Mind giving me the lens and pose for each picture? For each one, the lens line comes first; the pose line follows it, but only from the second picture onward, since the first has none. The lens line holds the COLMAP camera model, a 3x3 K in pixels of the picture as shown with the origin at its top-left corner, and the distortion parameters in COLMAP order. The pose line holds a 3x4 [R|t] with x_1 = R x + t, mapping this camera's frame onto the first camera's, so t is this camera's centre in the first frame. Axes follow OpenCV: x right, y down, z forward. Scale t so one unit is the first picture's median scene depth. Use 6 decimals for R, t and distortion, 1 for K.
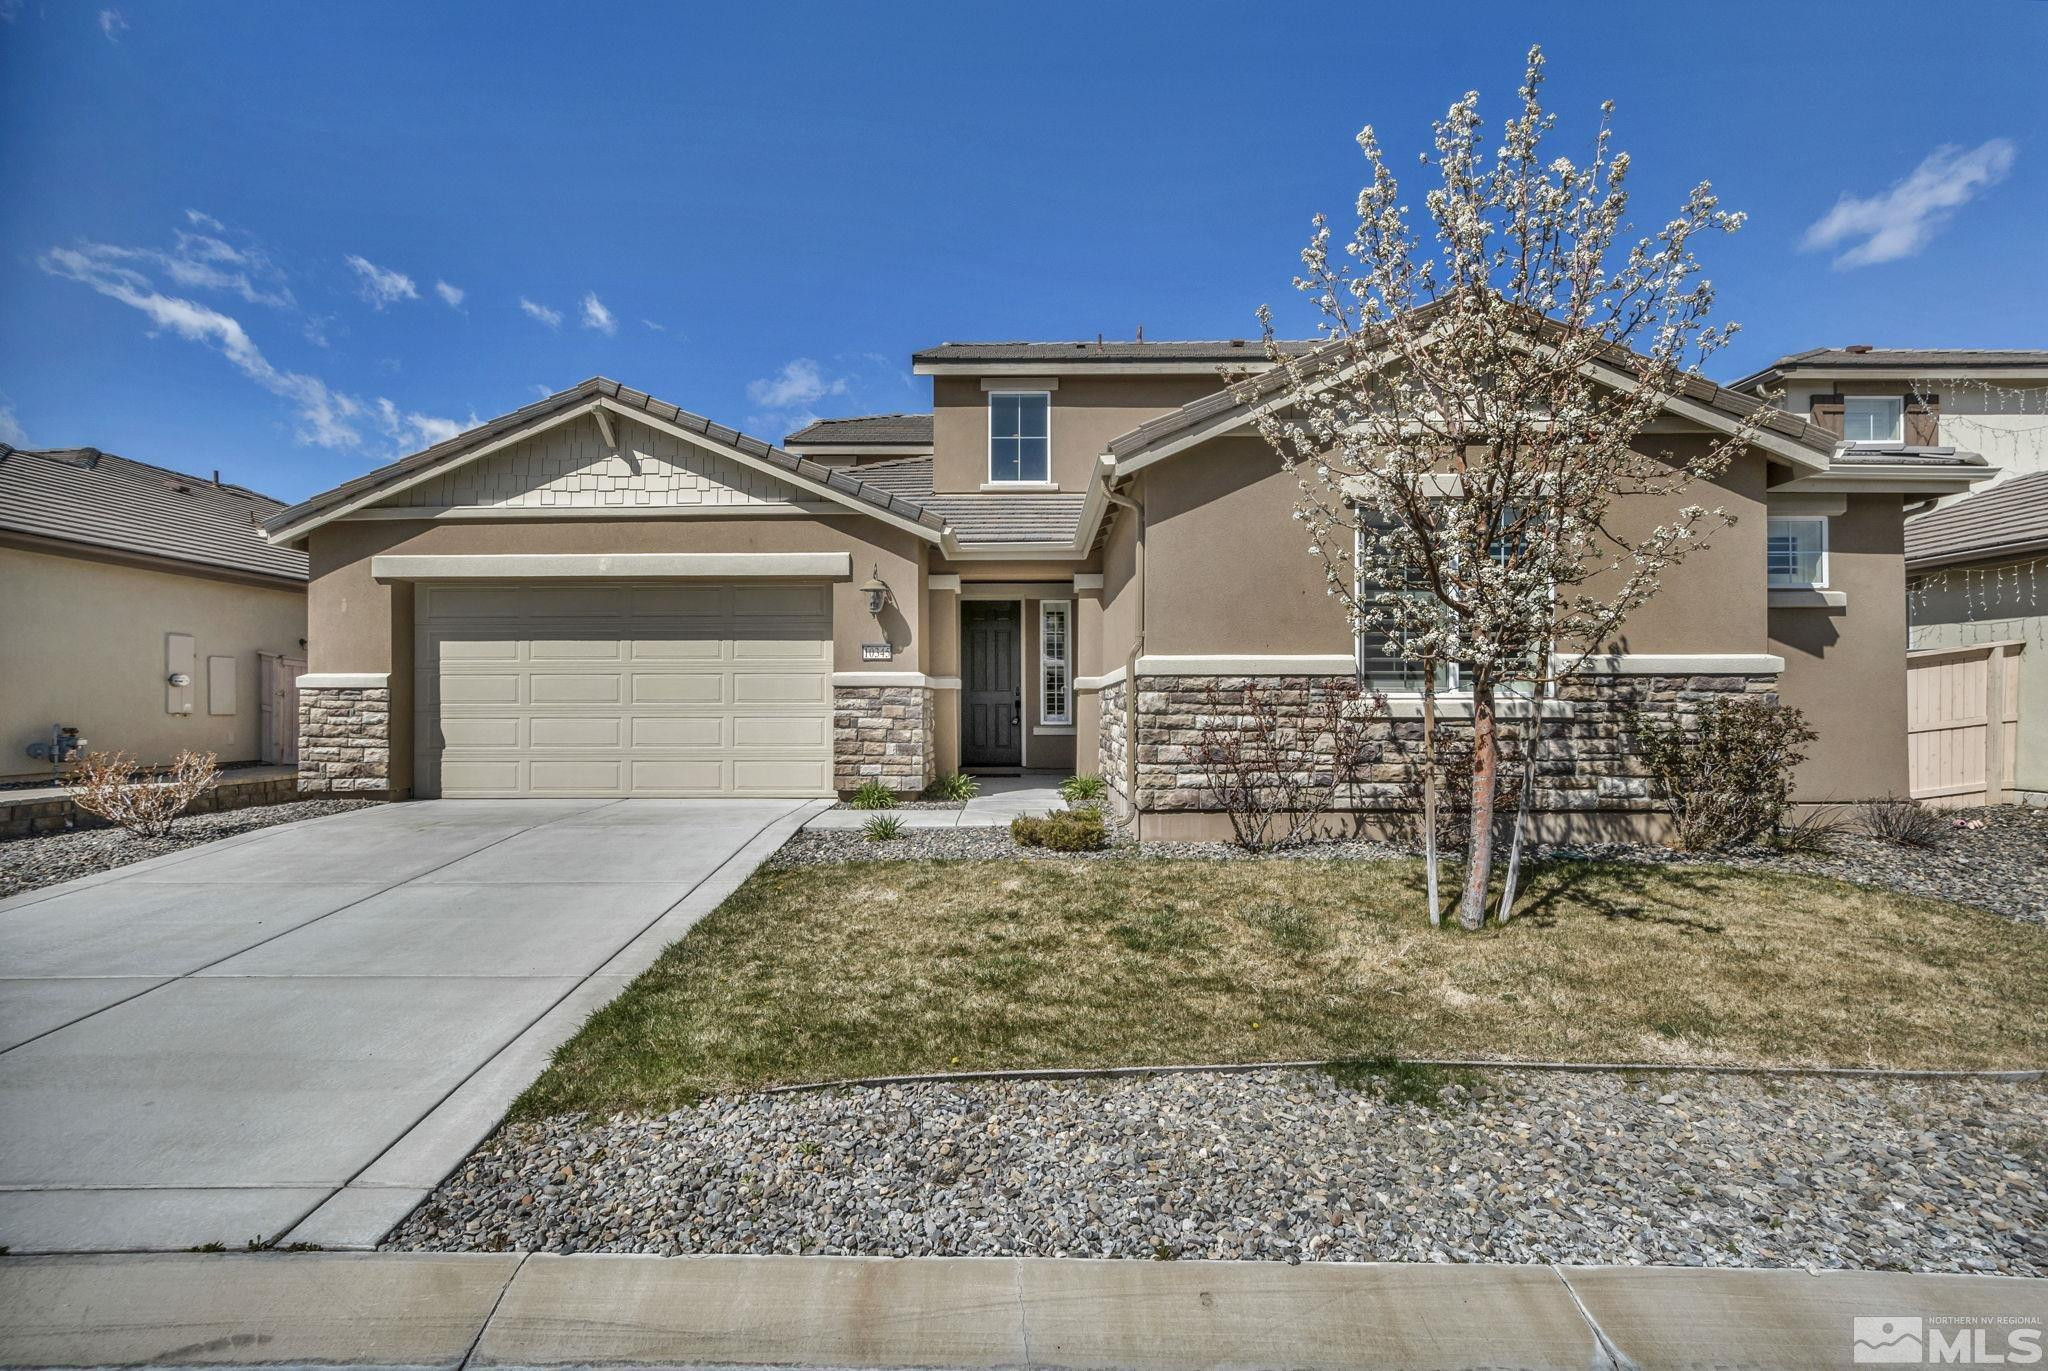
lens RADIAL K [[918.0, 0, 1024.9], [0, 918.0, 716.3], [0, 0, 1]] dist [0.017717, 0.000196]
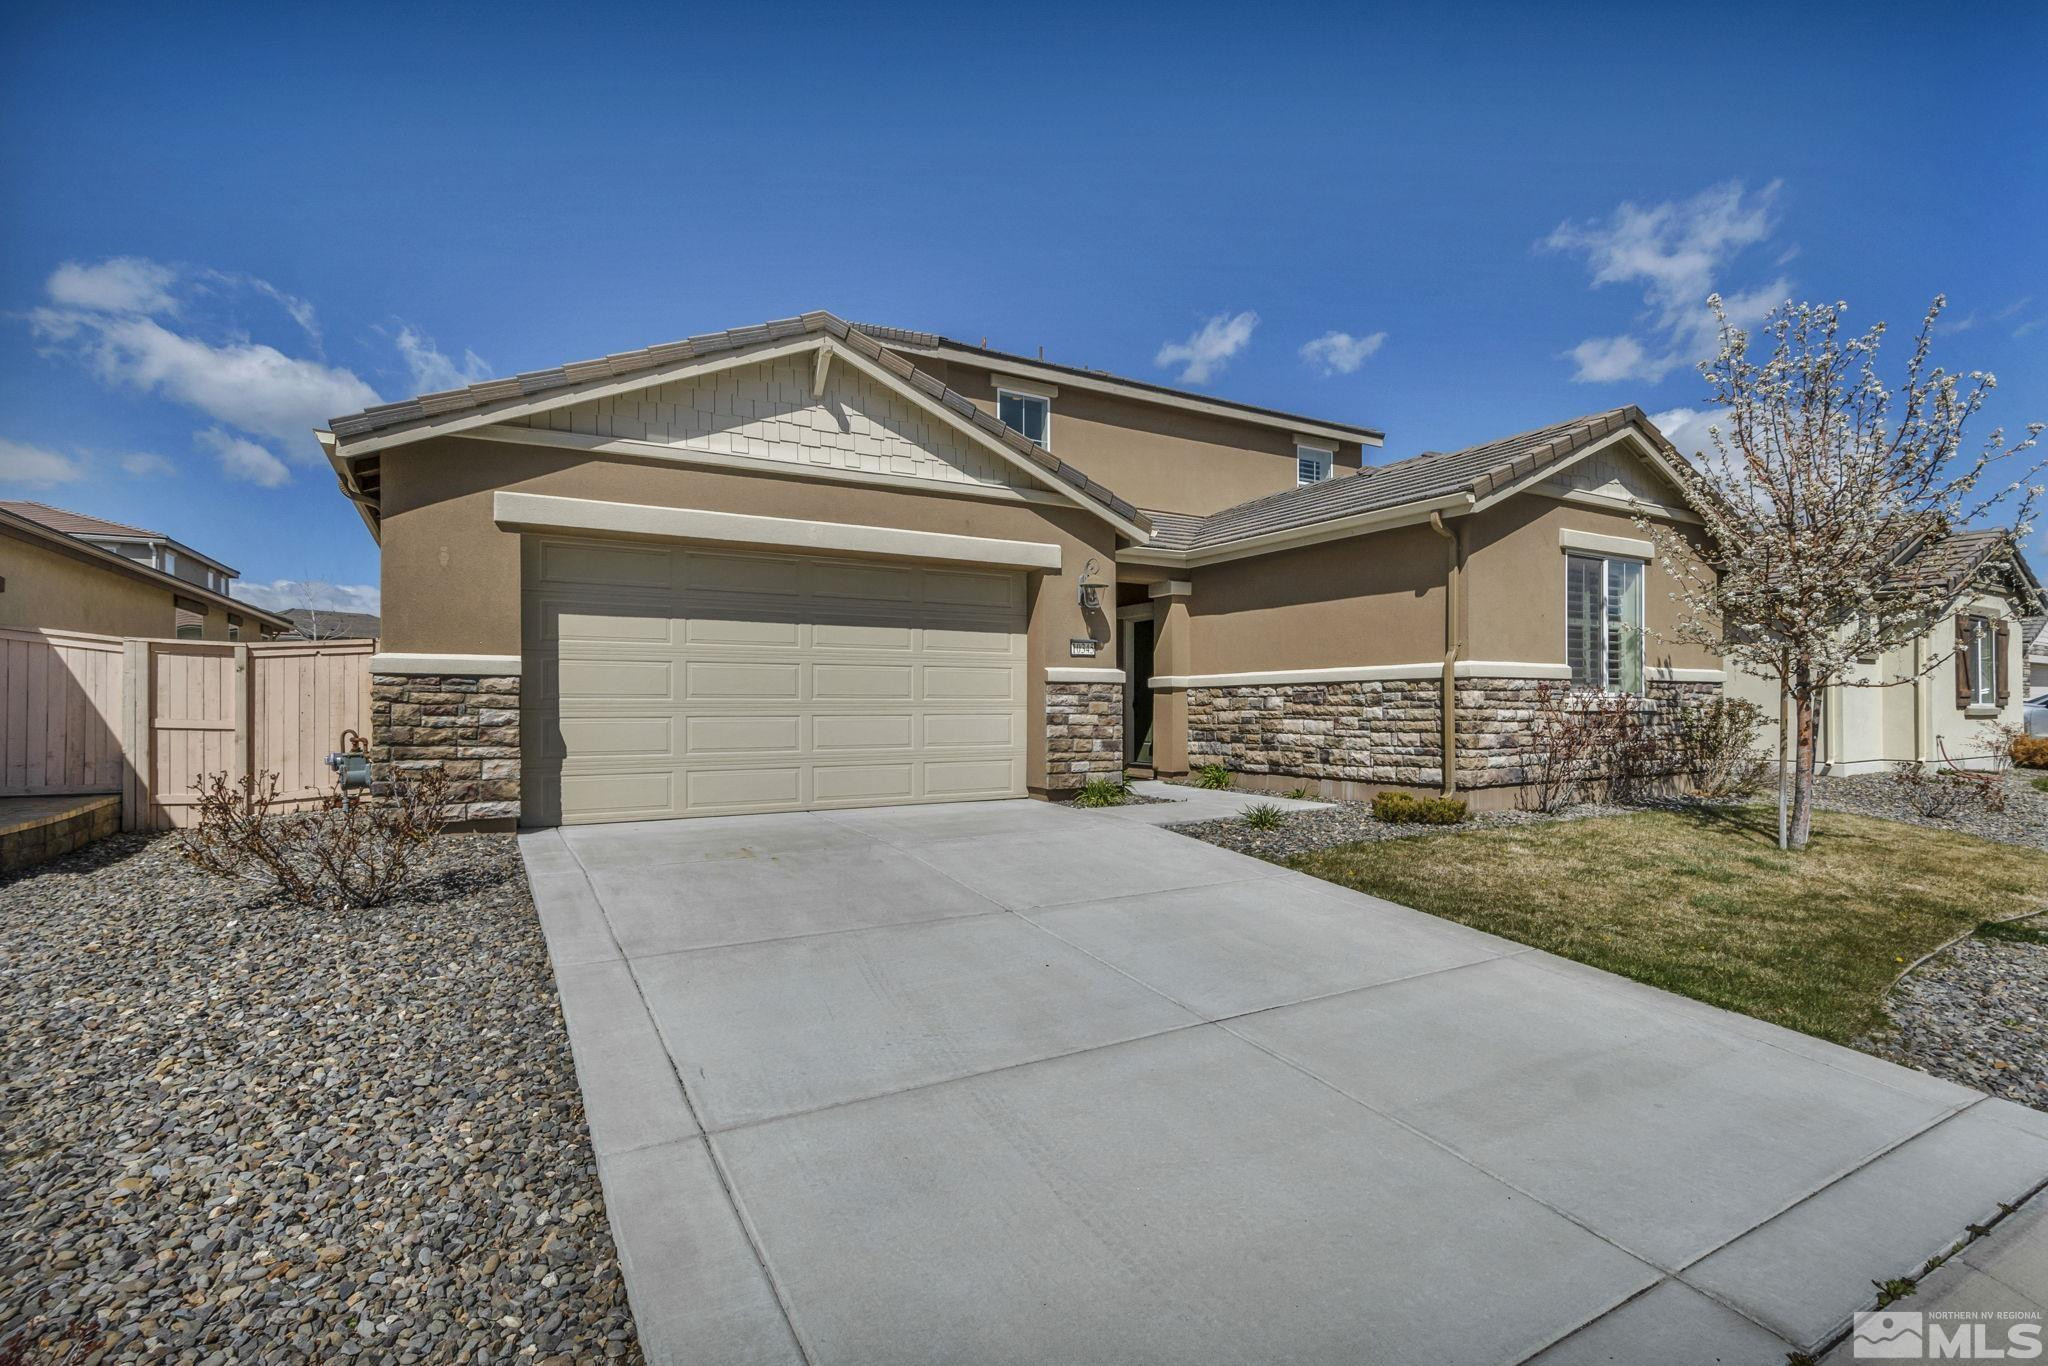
lens RADIAL K [[918.0, 0, 1024.9], [0, 918.0, 713.8], [0, 0, 1]] dist [0.017717, 0.000196]
pose [[0.859134, -0.003756, 0.511737, -0.719074], [0.005124, 0.999986, -0.001263, 0.002041], [-0.511725, 0.003707, 0.859141, 0.179541]]
